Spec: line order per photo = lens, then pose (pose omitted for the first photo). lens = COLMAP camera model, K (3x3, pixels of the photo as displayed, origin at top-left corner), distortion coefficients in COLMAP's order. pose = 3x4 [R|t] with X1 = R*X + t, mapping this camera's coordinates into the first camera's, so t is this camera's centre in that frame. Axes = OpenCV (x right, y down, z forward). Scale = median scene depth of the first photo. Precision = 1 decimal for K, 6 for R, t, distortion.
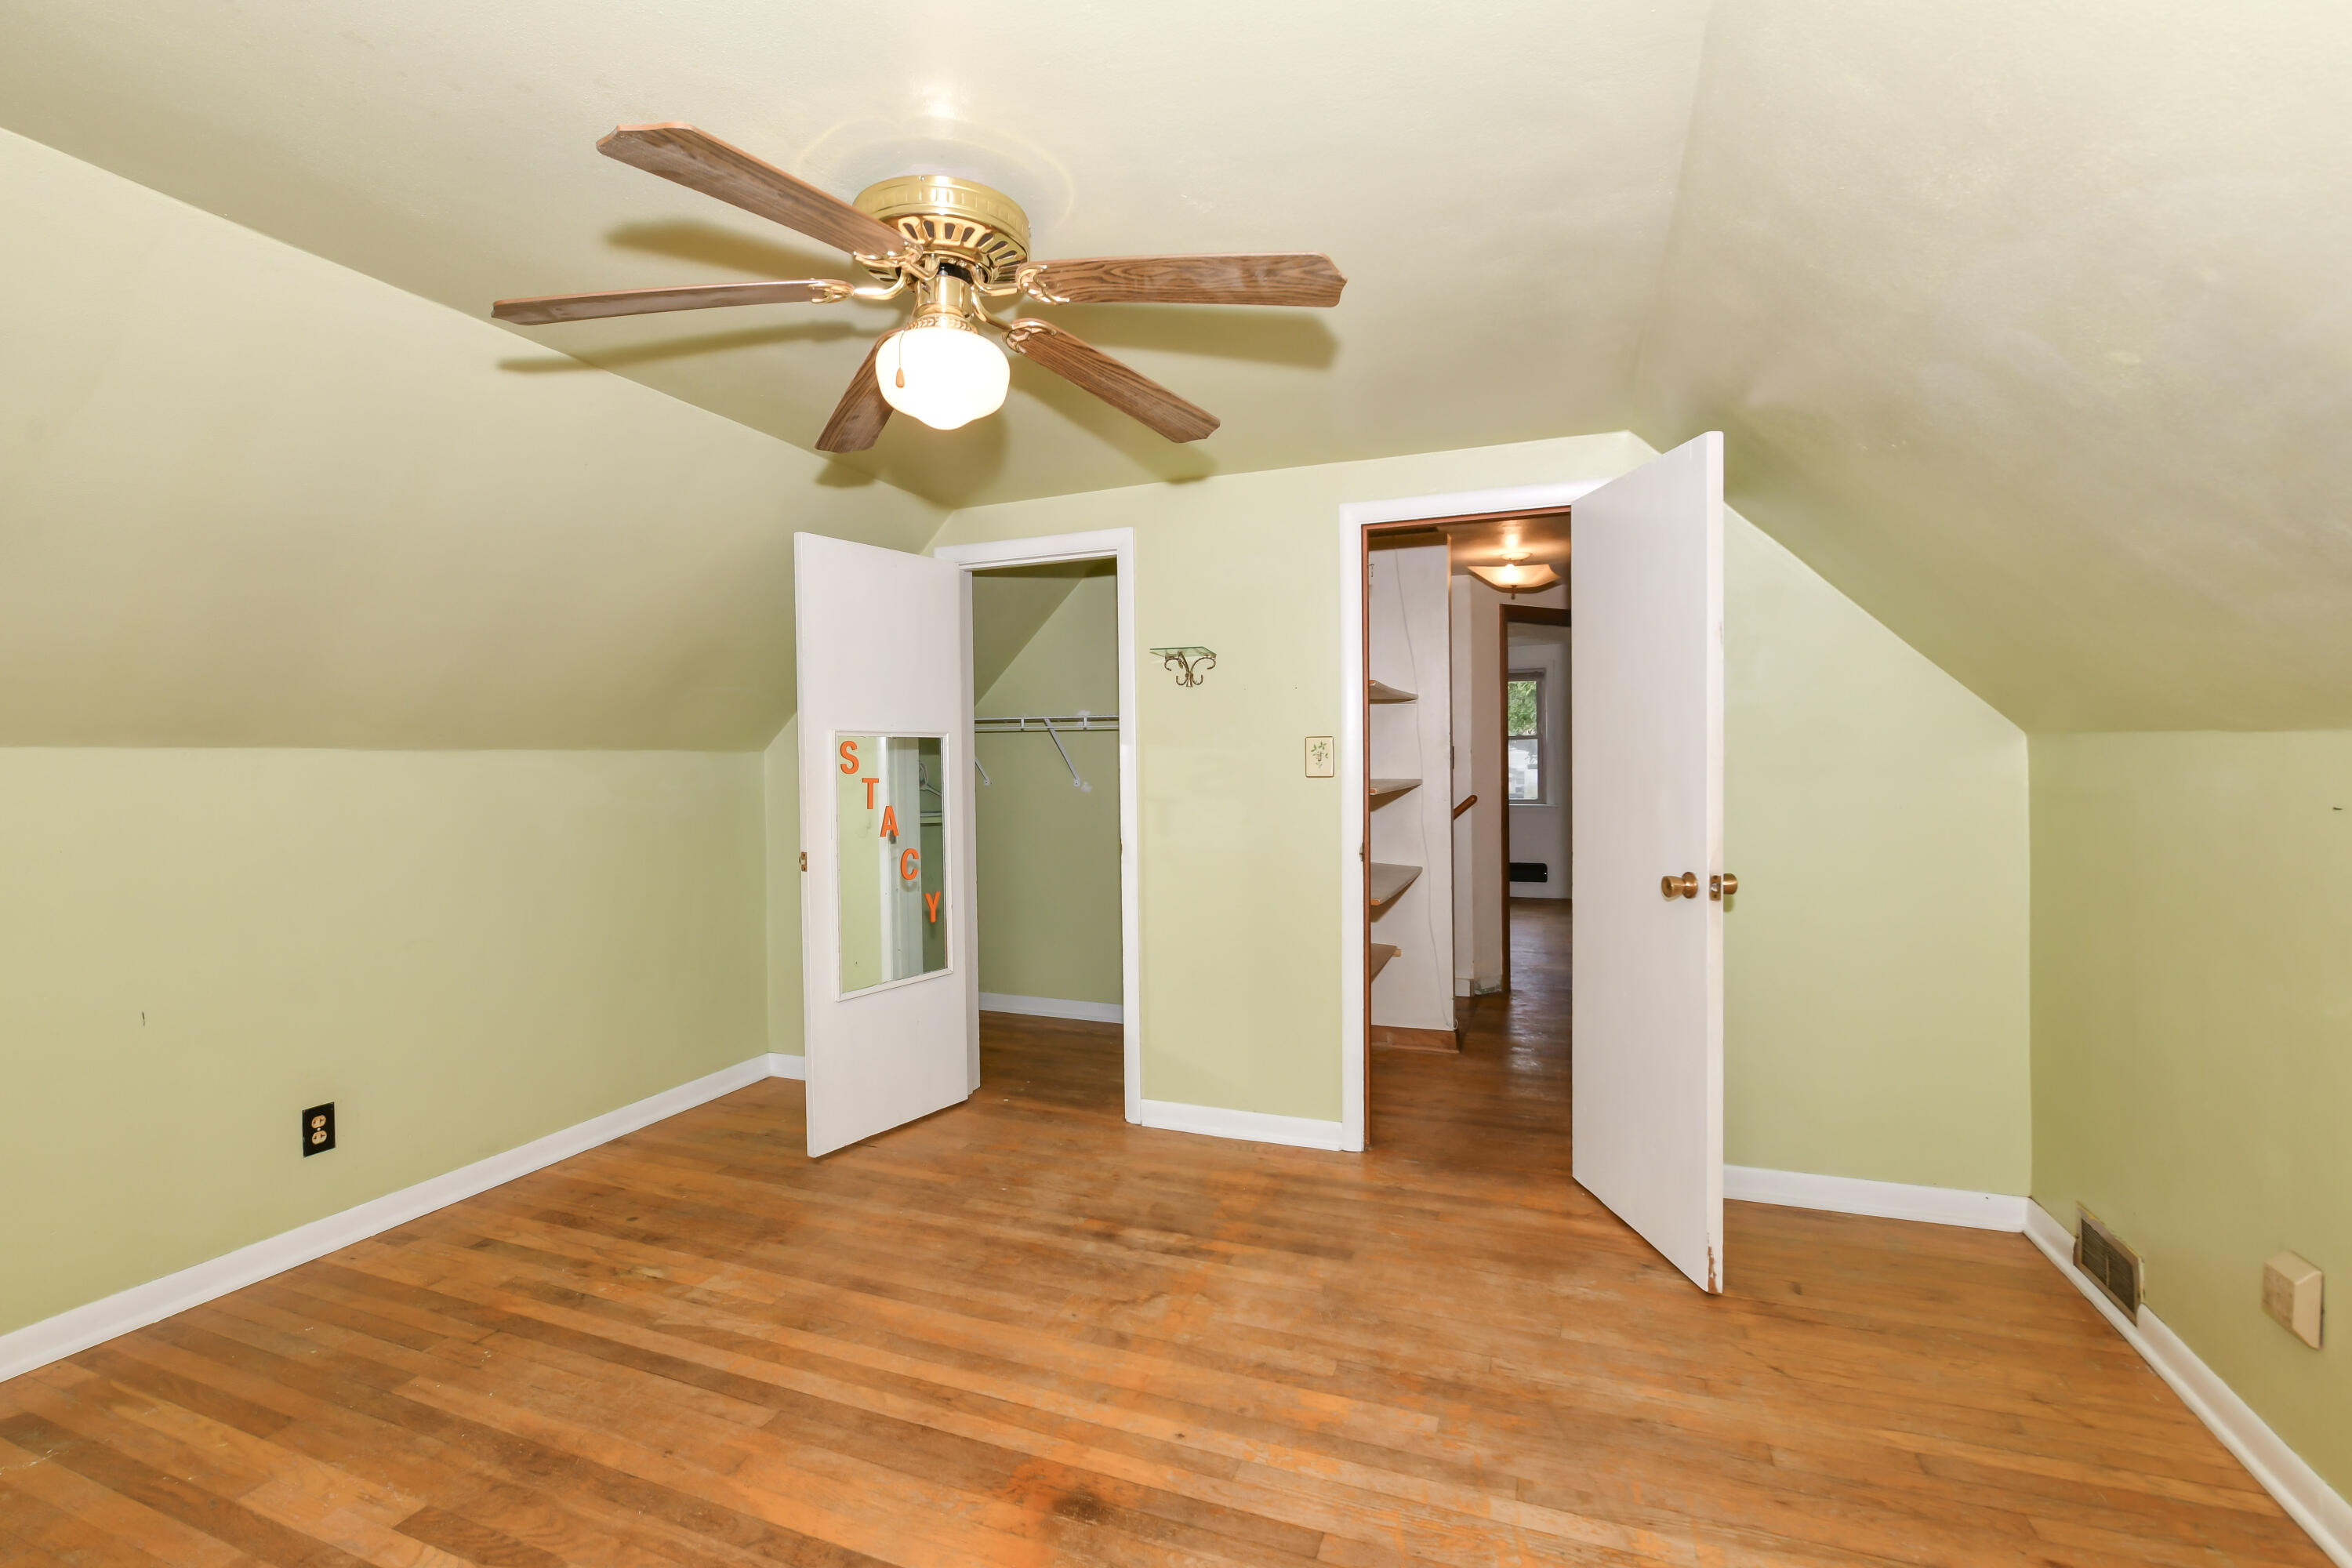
lens RADIAL K [[1014.8, 0, 1179.8], [0, 1014.8, 780.2], [0, 0, 1]] dist [-0.002528, -0.001469]
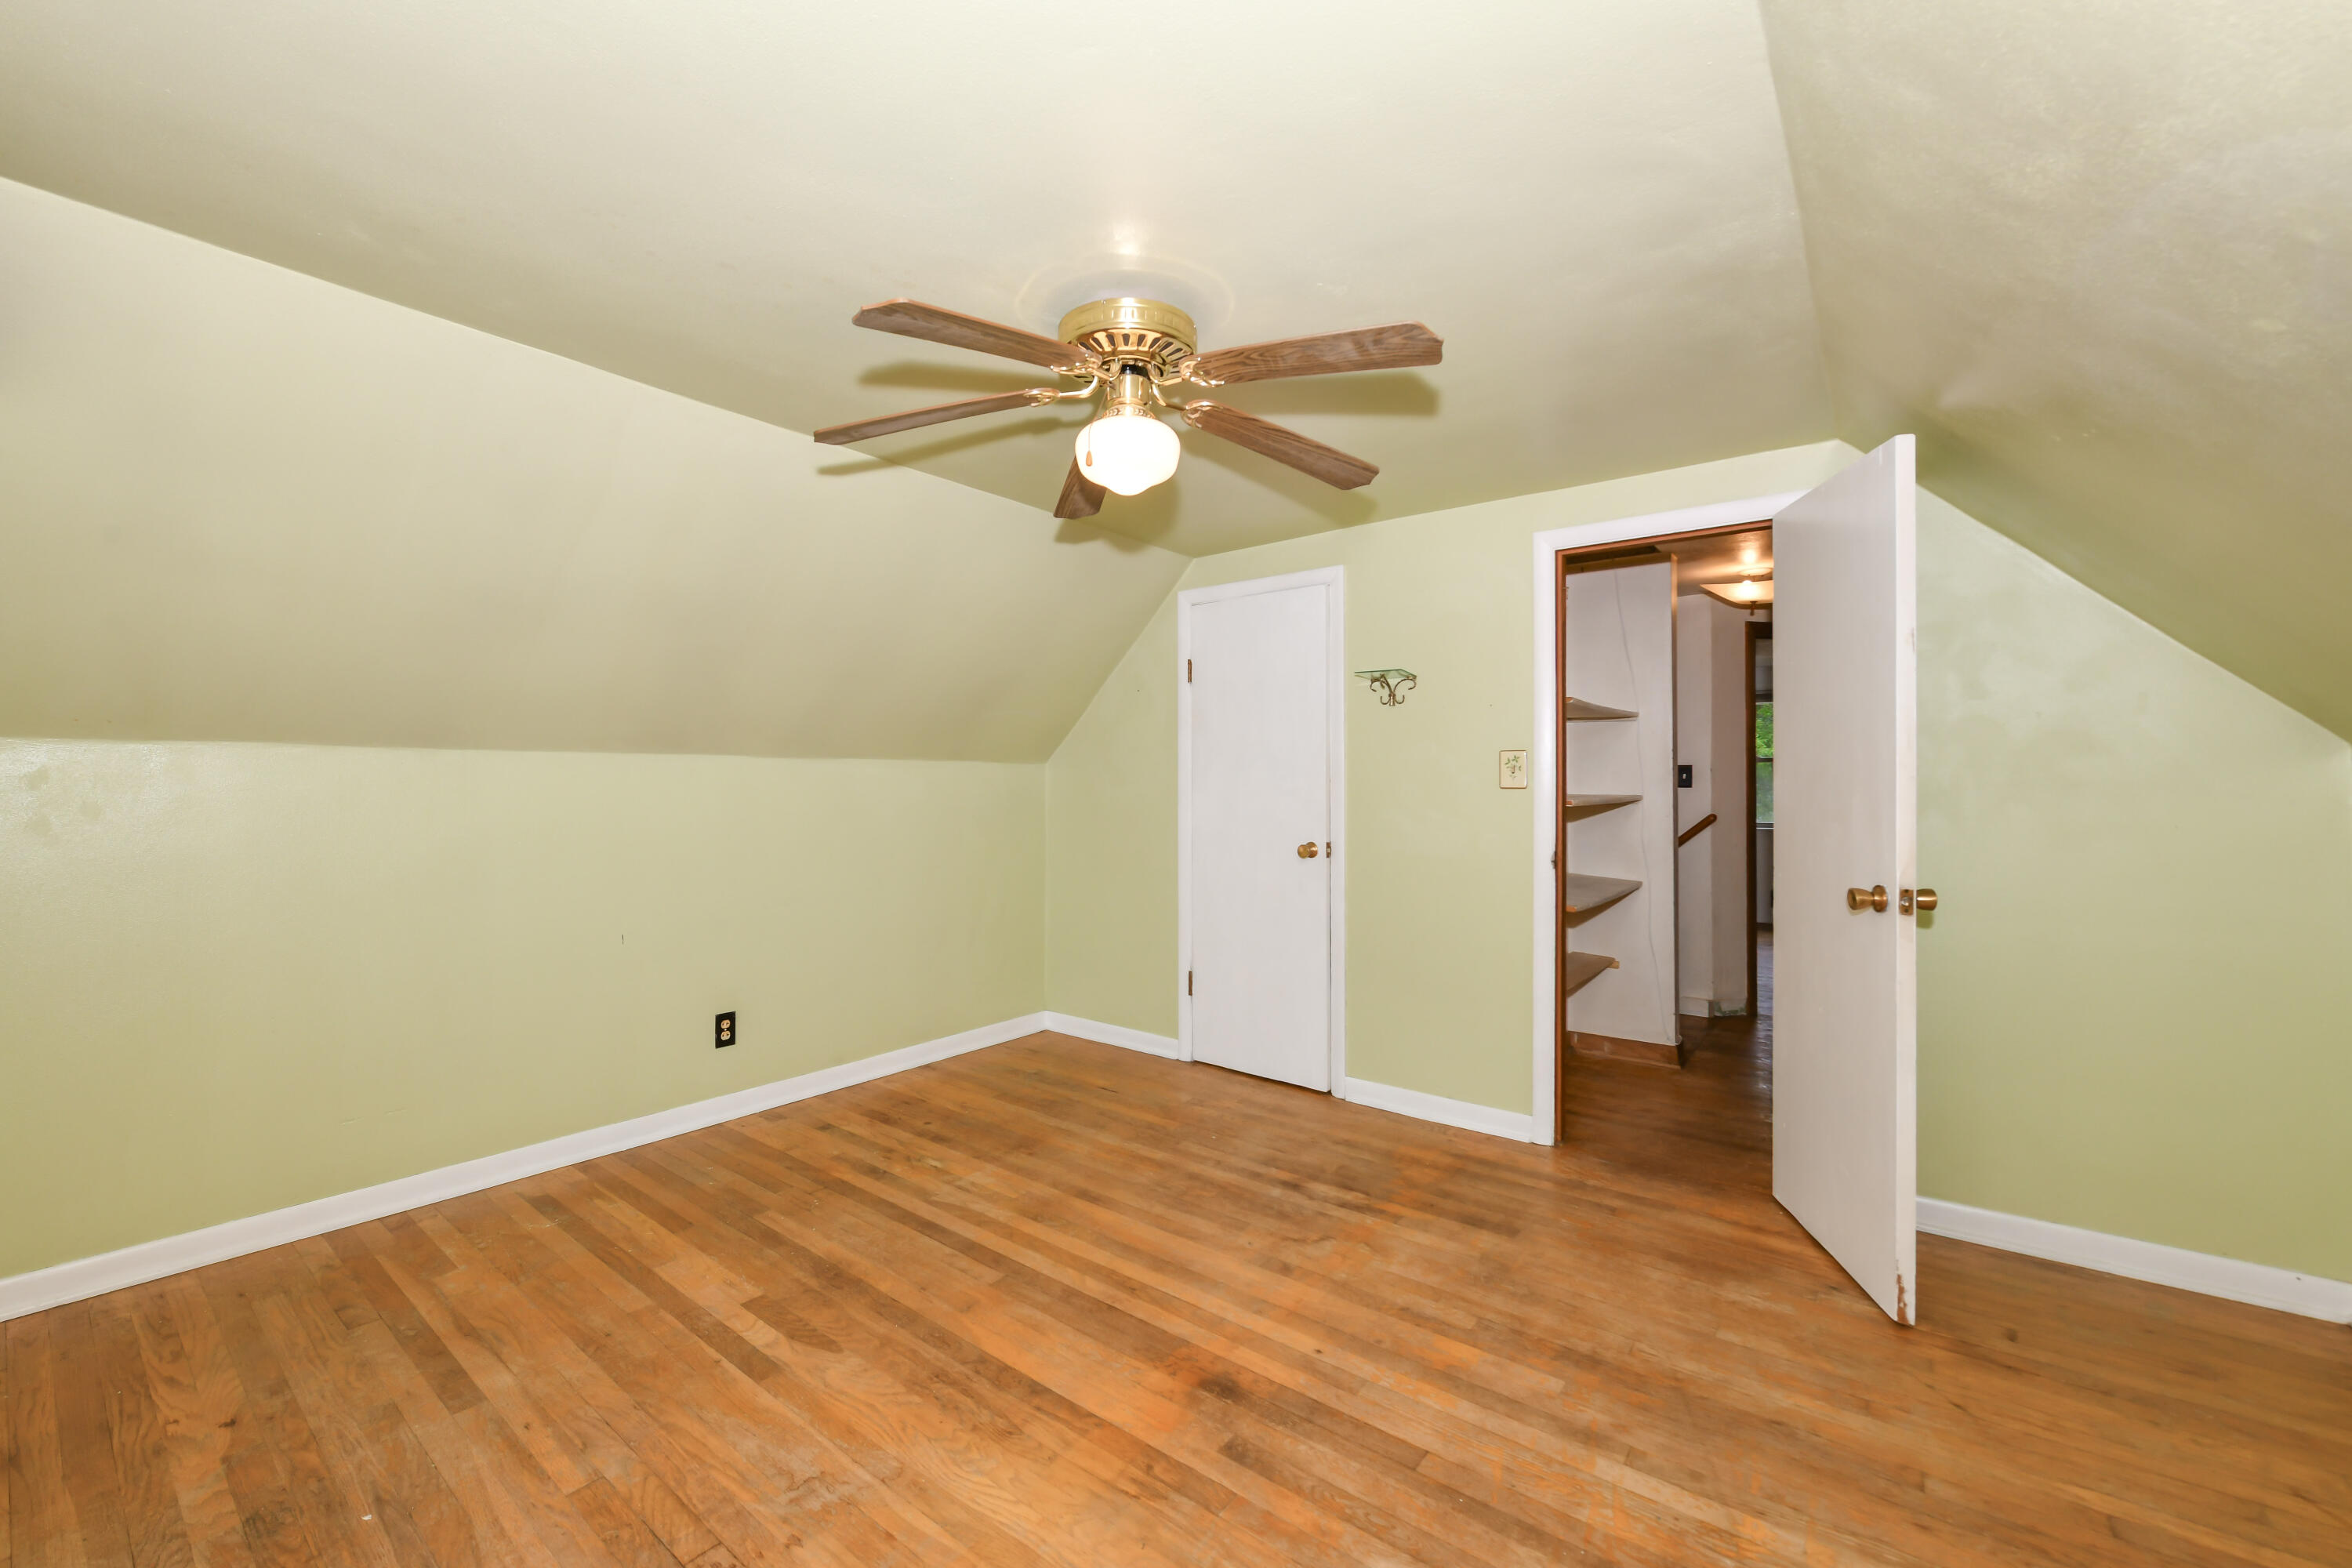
lens RADIAL K [[925.5, 0, 1176.0], [0, 925.5, 784.0], [0, 0, 1]] dist [-0.001580, -0.000905]
pose [[0.957879, 0.011588, -0.286937, 0.125281], [-0.016407, 0.999762, -0.014394, 0.019766], [0.286702, 0.018496, 0.957841, -0.055651]]
